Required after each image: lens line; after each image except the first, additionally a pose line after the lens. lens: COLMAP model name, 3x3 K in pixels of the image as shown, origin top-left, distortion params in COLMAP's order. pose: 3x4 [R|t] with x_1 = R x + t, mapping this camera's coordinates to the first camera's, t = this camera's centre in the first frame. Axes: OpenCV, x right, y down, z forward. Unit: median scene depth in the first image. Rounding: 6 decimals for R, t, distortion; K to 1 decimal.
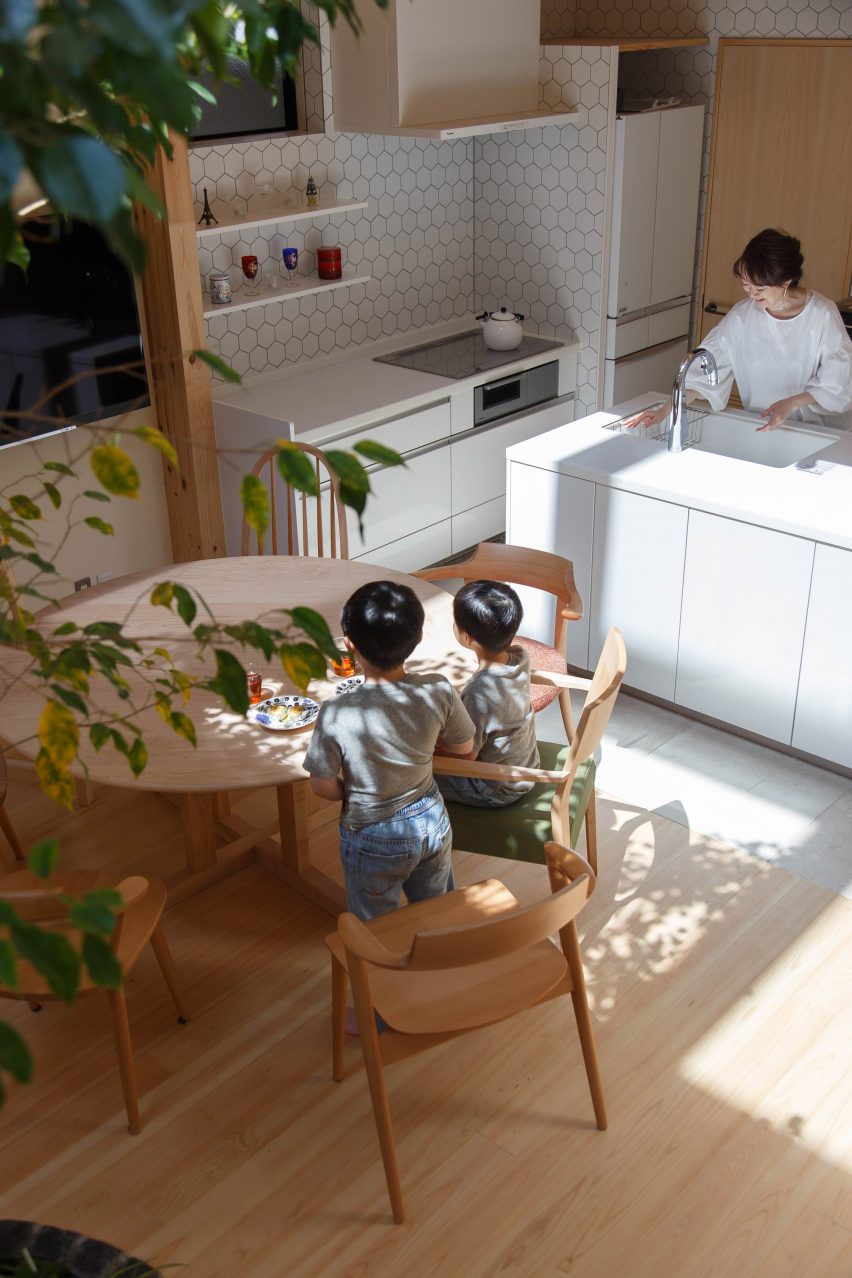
lens RADIAL K [[1332.9, 0, 426.0], [0, 1332.9, 639.0], [0, 0, 1]] dist [0.041315, 0.004550]
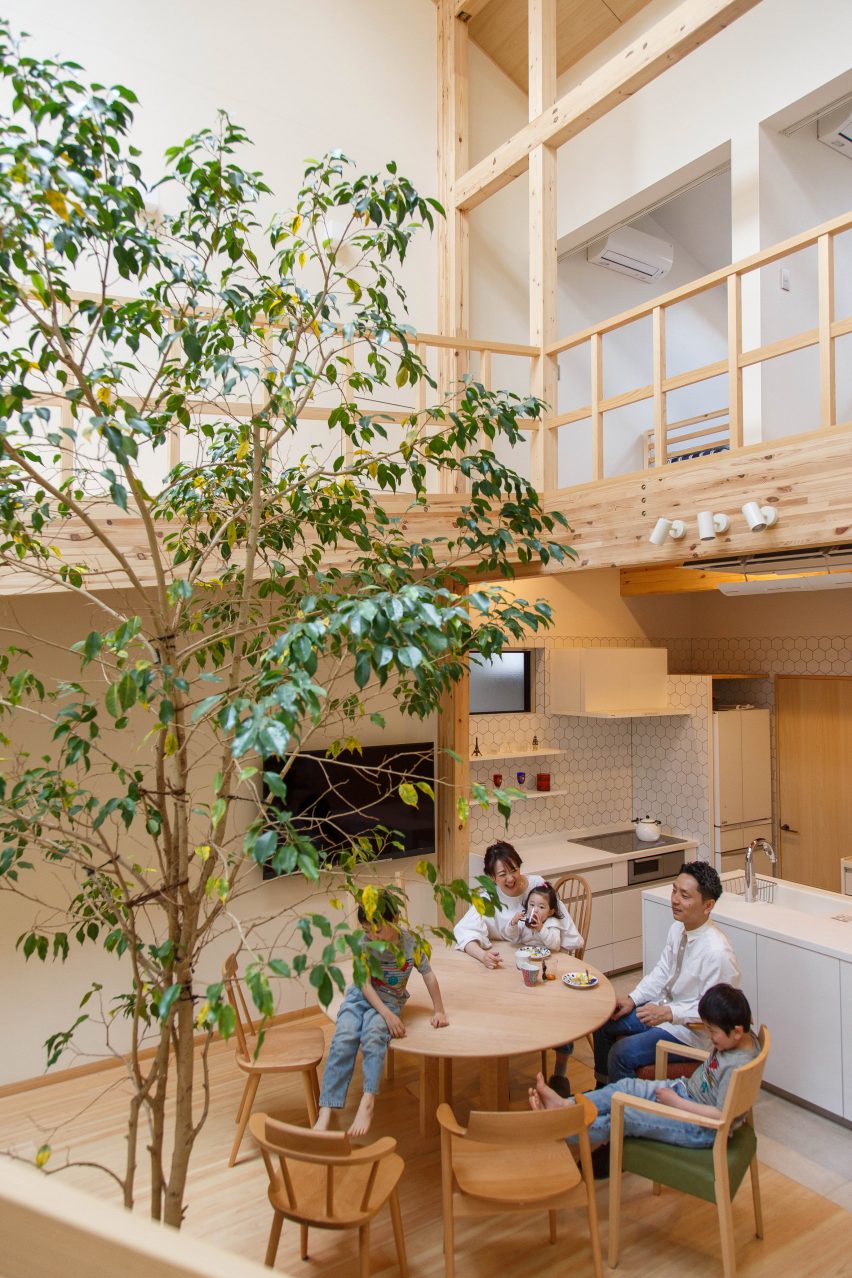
lens RADIAL K [[864.1, 0, 419.1], [0, 864.1, 616.5], [0, 0, 1]] dist [0.031425, -0.002636]
pose [[0.971932, 0.009980, -0.235049, 0.033588], [-0.120082, 0.880195, -0.459169, 0.067594], [0.202306, 0.474507, 0.856689, -0.109120]]
